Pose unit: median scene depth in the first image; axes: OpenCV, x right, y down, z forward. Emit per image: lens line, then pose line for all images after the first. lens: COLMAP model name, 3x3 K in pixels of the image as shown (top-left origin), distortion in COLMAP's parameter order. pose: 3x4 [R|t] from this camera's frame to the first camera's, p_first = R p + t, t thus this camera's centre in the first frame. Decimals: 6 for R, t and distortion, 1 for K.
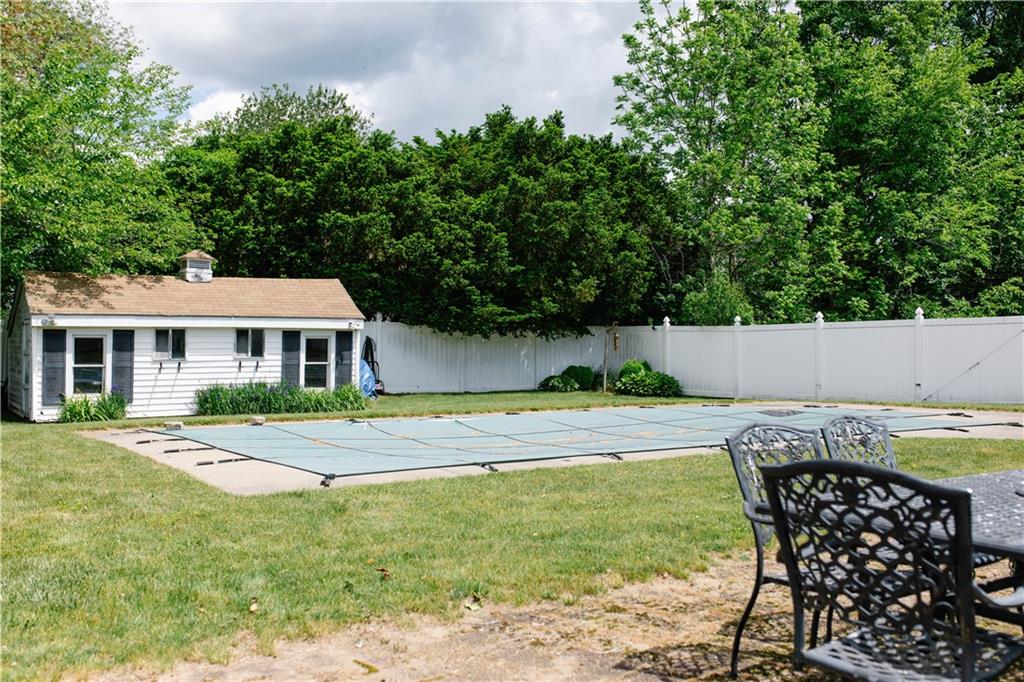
lens RADIAL K [[990.9, 0, 511.9], [0, 990.9, 340.9], [0, 0, 1]] dist [-0.011664, 0.000000]
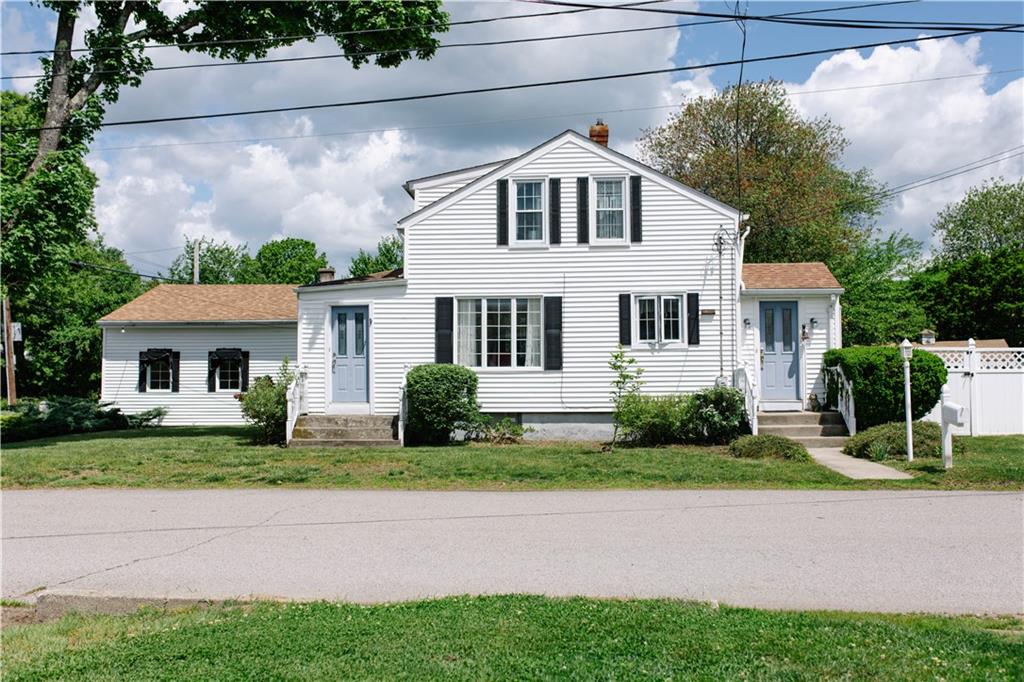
lens RADIAL K [[990.9, 0, 512.8], [0, 990.9, 342.7], [0, 0, 1]] dist [-0.011664, 0.000000]
pose [[0.757129, -0.032357, -0.652464, 0.339877], [0.009296, 0.999205, -0.038765, 0.009468], [0.653200, 0.023285, 0.756828, -1.029903]]
